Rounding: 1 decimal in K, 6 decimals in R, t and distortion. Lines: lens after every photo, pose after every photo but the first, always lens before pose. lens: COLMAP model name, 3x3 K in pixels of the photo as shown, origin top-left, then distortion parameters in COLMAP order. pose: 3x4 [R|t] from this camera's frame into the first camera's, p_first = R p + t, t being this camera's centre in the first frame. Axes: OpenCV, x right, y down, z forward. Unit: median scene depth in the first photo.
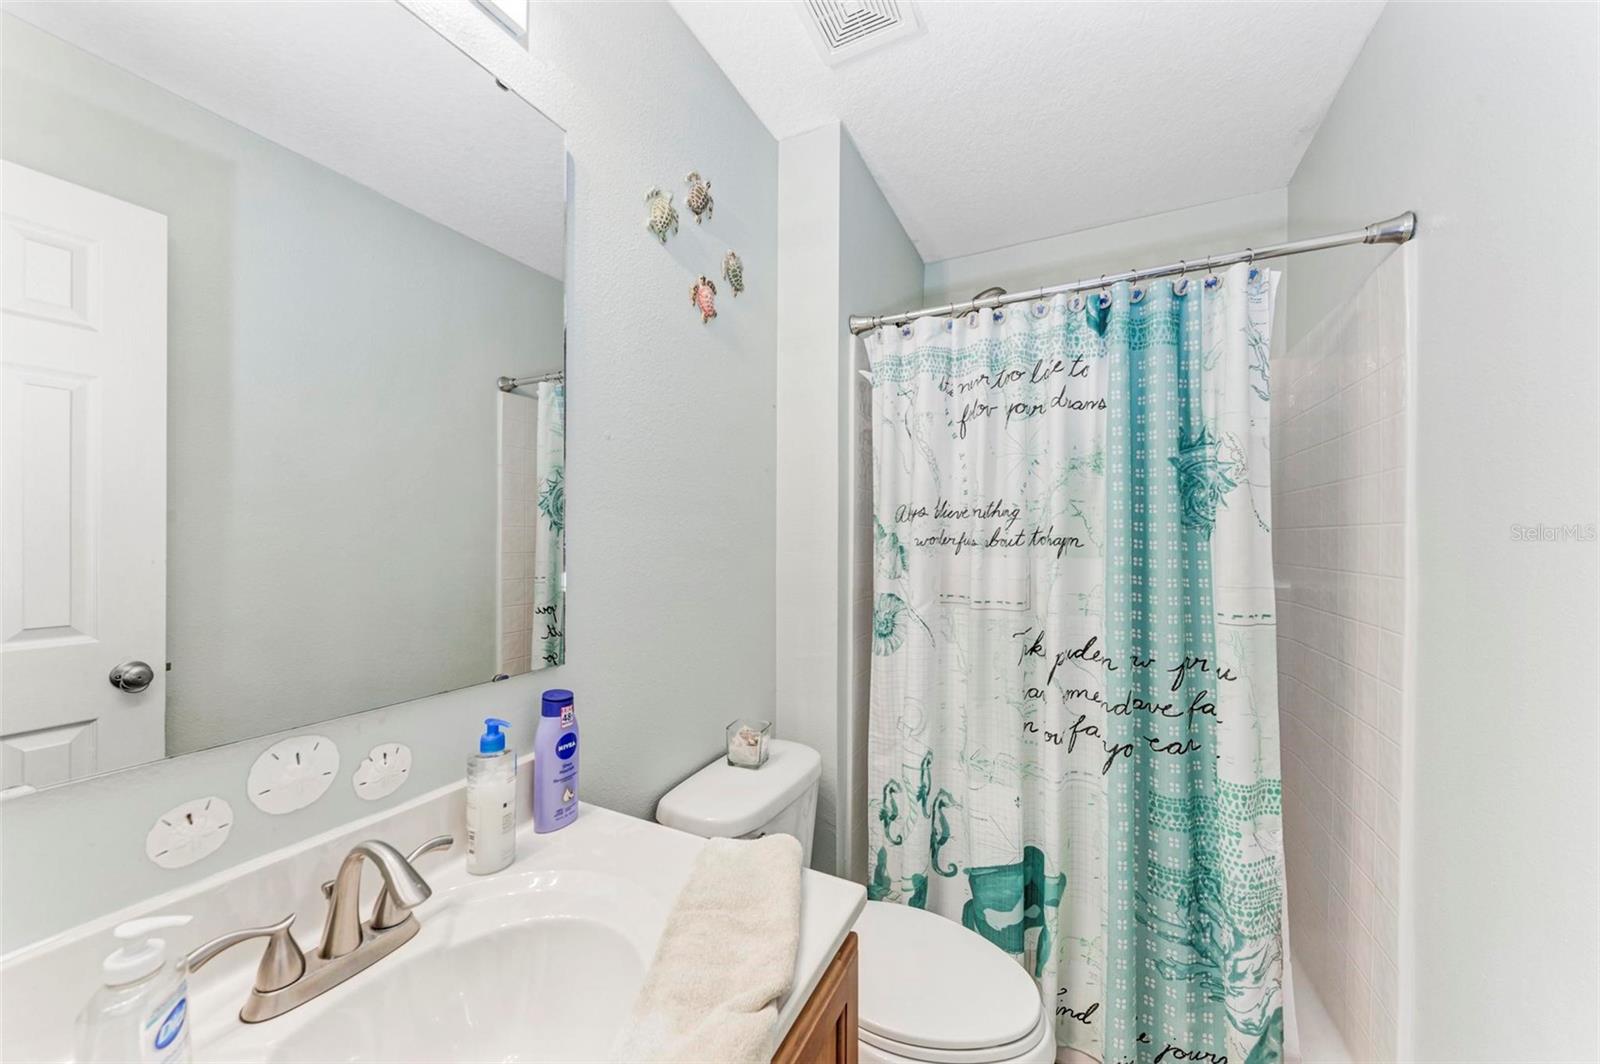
lens RADIAL K [[575.0, 0, 799.9], [0, 575.0, 530.6], [0, 0, 1]] dist [0.005353, -0.000382]
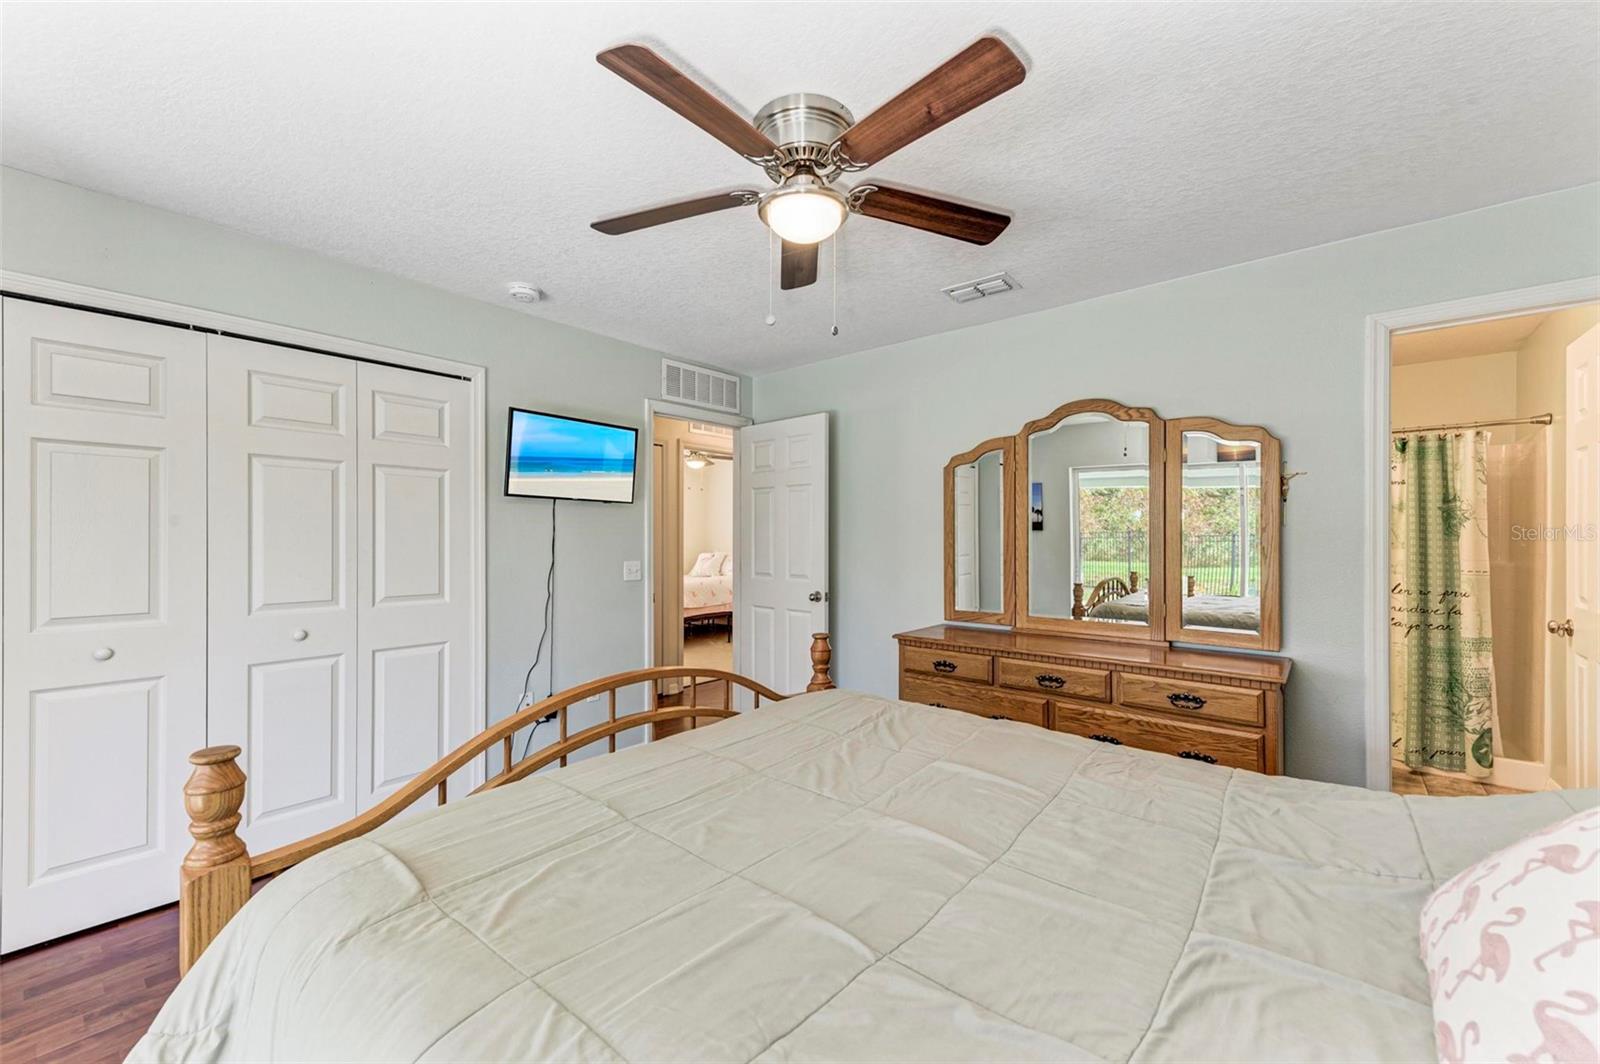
lens RADIAL K [[623.6, 0, 805.9], [0, 623.6, 535.5], [0, 0, 1]] dist [0.000854, -0.000093]
pose [[0.973238, -0.003047, -0.229780, -1.321501], [0.003688, 0.999990, 0.002364, -0.022011], [0.229771, -0.003148, 0.973240, -2.131747]]
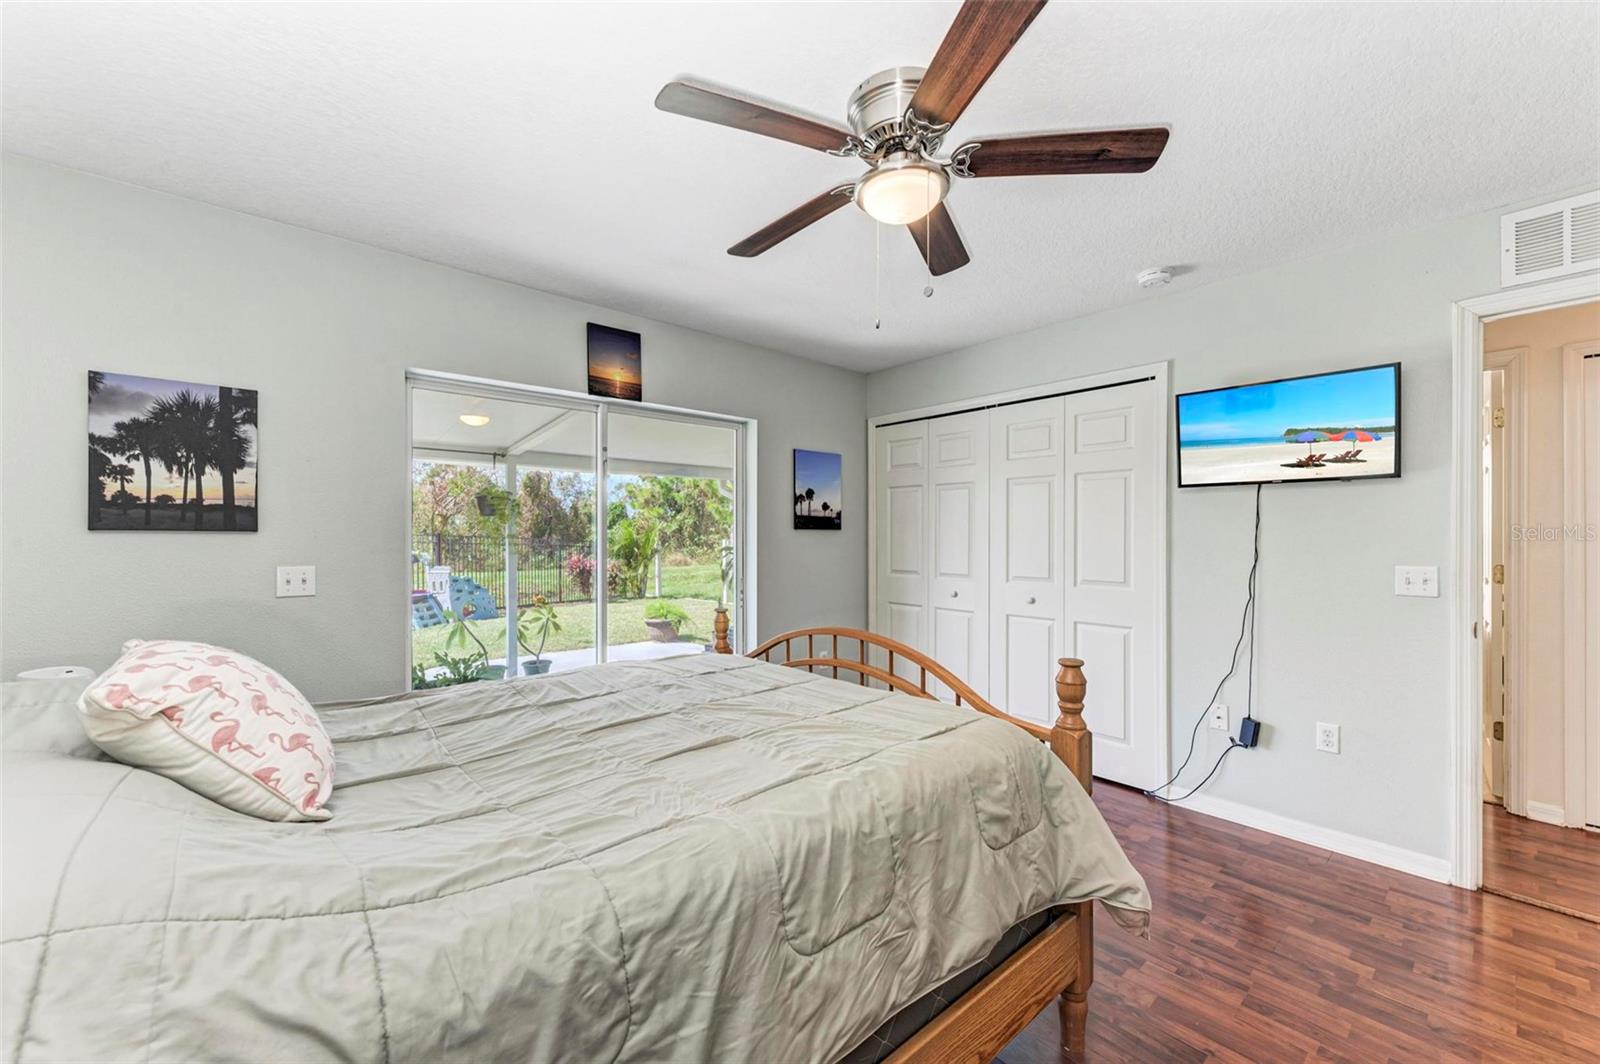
lens RADIAL K [[623.6, 0, 800.7], [0, 623.6, 537.1], [0, 0, 1]] dist [0.000854, -0.000093]
pose [[-0.385358, 0.001498, -0.922766, 2.053472], [0.008835, 0.999959, -0.002067, 0.059755], [0.922725, -0.008949, -0.385356, 3.493132]]
